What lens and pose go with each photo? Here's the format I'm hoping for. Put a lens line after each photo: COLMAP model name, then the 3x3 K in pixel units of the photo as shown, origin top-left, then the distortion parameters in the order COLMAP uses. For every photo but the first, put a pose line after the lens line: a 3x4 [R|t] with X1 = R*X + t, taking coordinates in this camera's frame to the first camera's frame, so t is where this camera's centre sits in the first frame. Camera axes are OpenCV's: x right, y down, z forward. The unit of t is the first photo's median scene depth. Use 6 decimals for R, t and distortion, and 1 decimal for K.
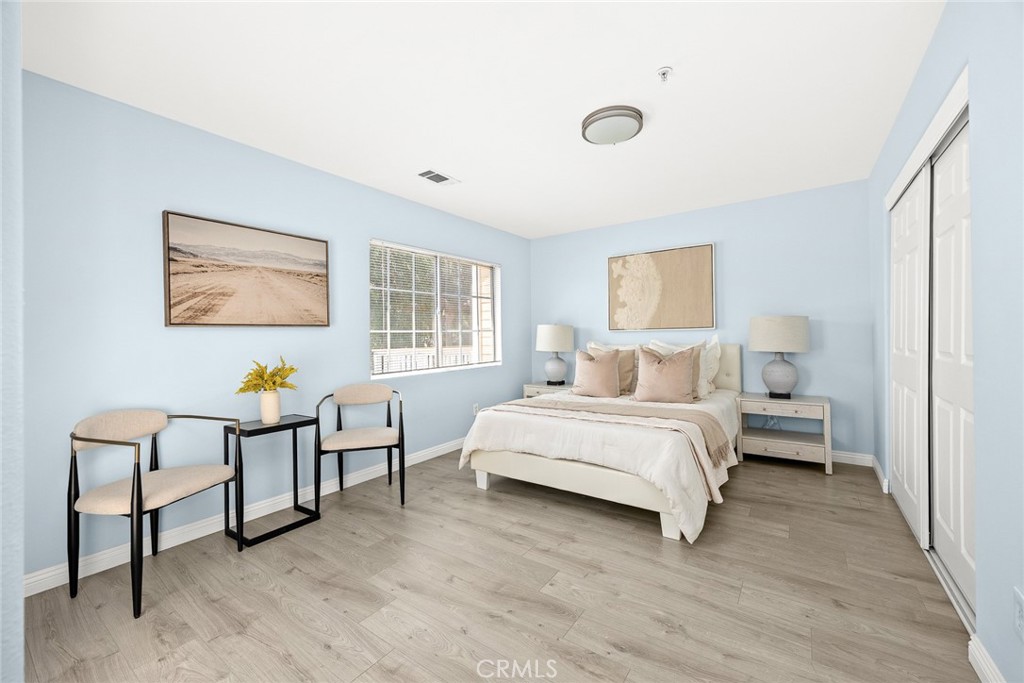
lens RADIAL K [[404.4, 0, 507.6], [0, 404.4, 333.4], [0, 0, 1]] dist [0.000339, -0.004739]
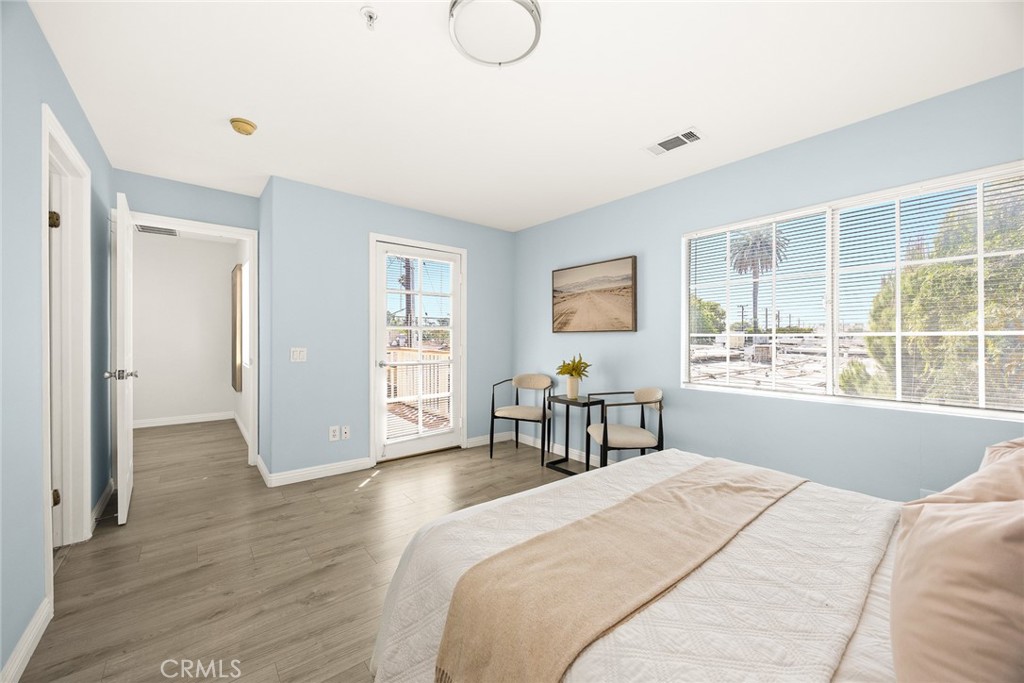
lens RADIAL K [[388.1, 0, 511.3], [0, 388.1, 329.7], [0, 0, 1]] dist [0.000499, 0.000003]
pose [[-0.254261, -0.000742, -0.967135, 0.918515], [0.010242, 0.999942, -0.003460, -0.028489], [0.967081, -0.010786, -0.254238, 1.257815]]
